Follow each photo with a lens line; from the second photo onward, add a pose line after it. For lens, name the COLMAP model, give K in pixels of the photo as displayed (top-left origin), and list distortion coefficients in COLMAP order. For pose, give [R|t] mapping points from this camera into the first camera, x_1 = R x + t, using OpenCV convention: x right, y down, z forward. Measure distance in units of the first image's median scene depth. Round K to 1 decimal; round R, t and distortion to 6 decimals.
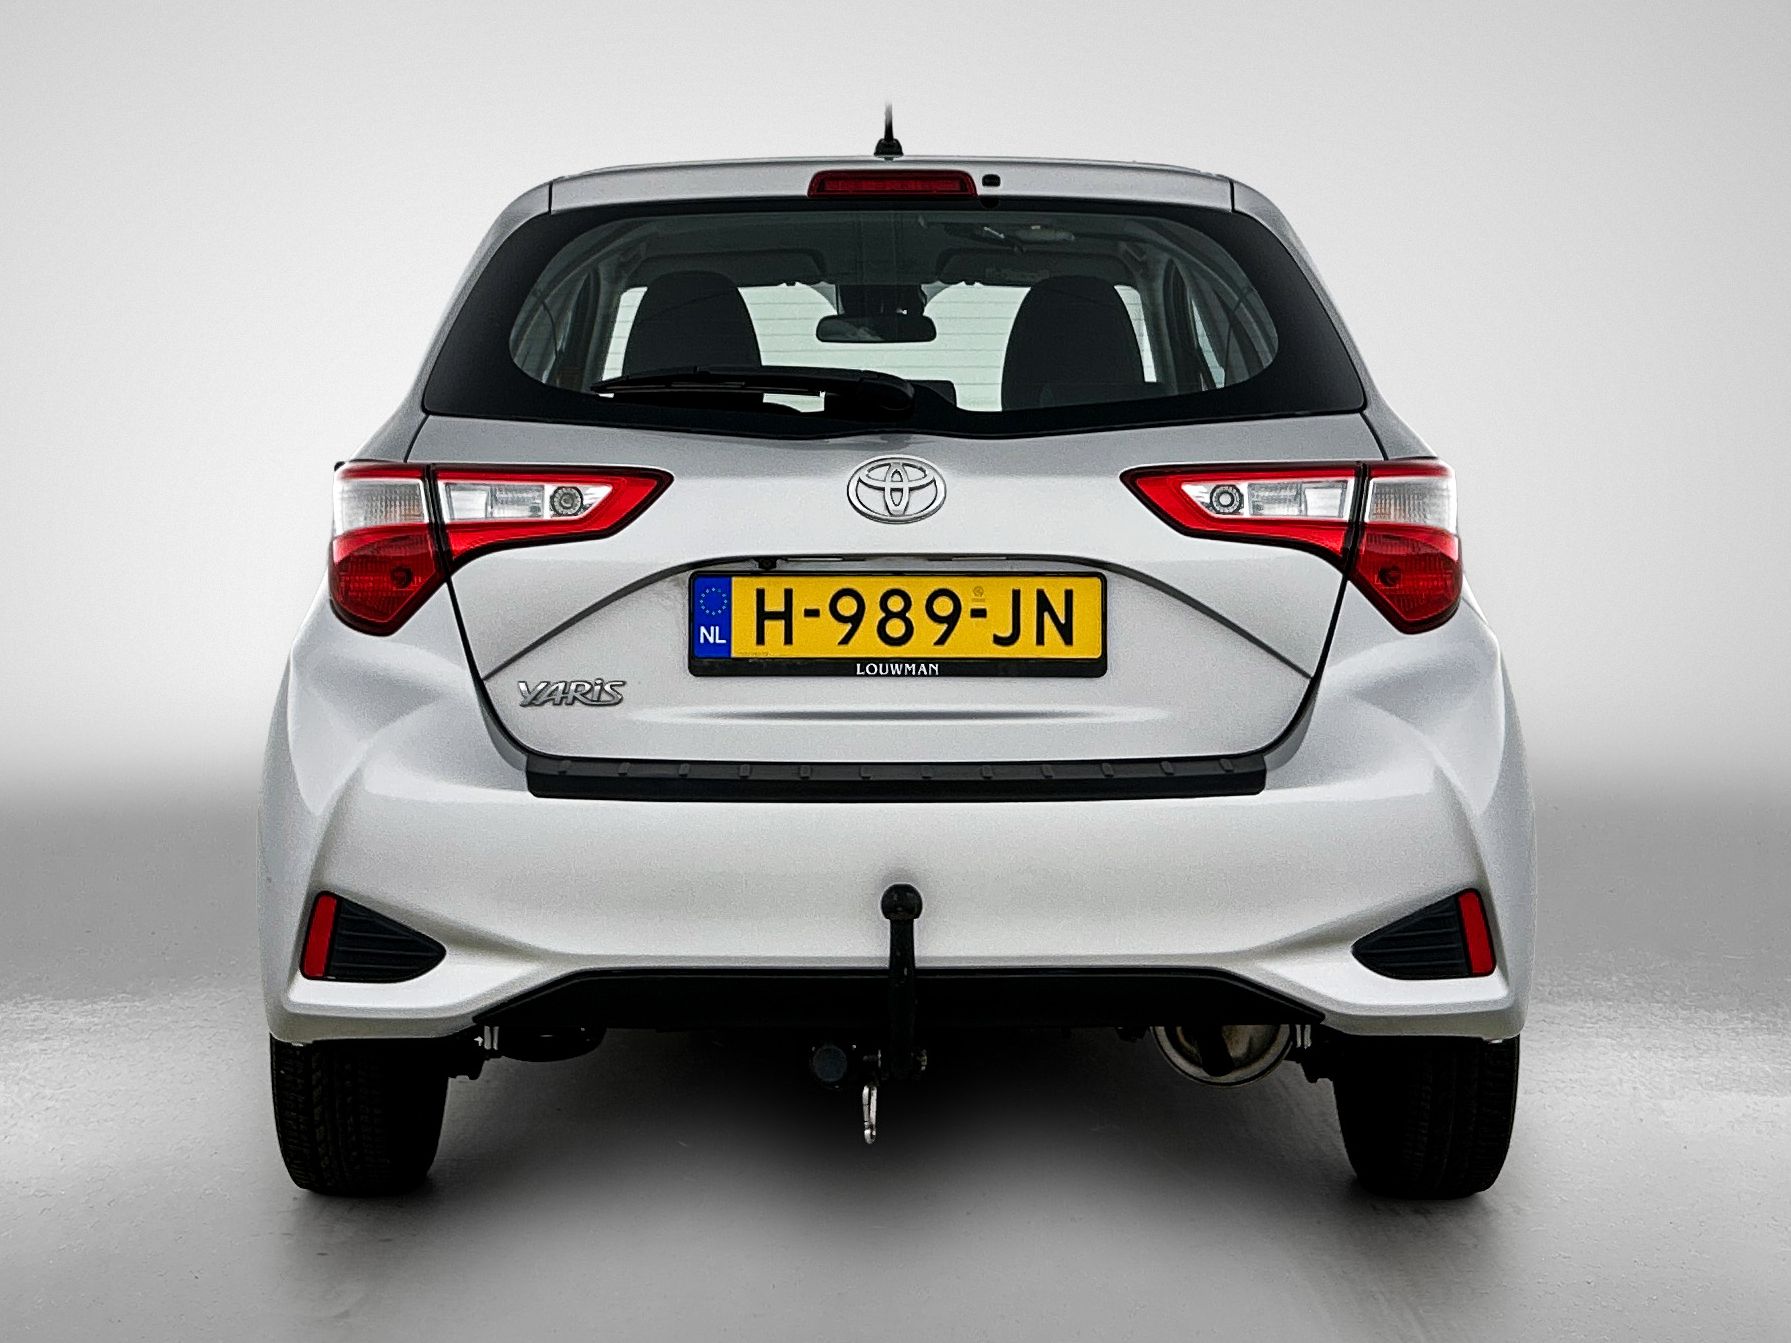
lens RADIAL K [[1349.2, 0, 894.4], [0, 1349.2, 668.4], [0, 0, 1]] dist [0.010300, -0.010405]
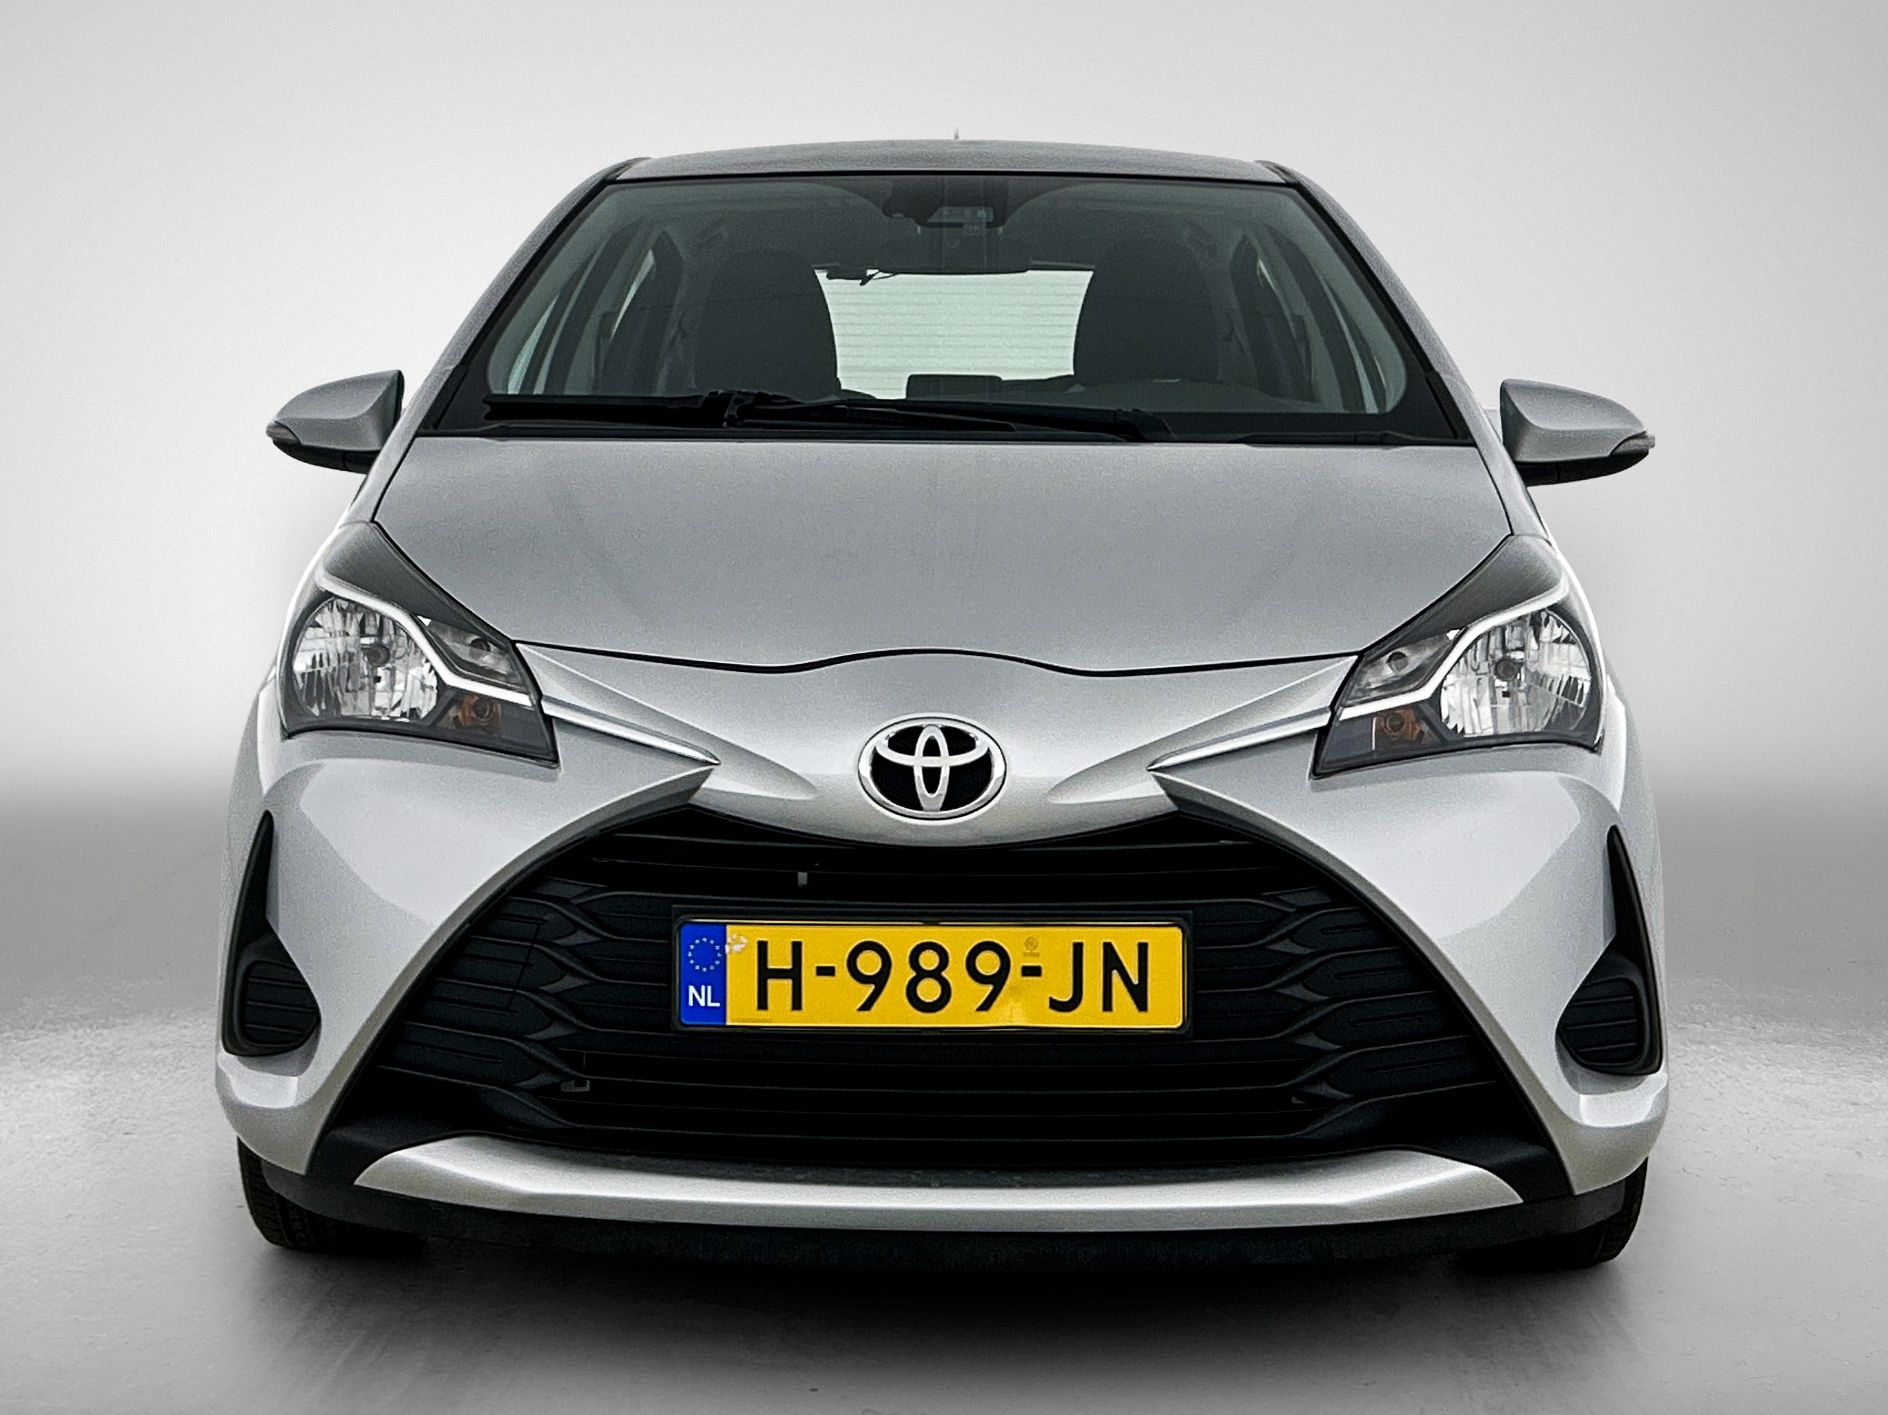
lens RADIAL K [[1519.2, 0, 945.1], [0, 1519.2, 708.7], [0, 0, 1]] dist [0.011686, 0.003070]
pose [[0.999992, -0.000079, -0.004050, 0.014345], [0.000258, 0.999015, 0.044366, -0.239023], [0.004043, -0.044367, 0.999007, 0.094998]]
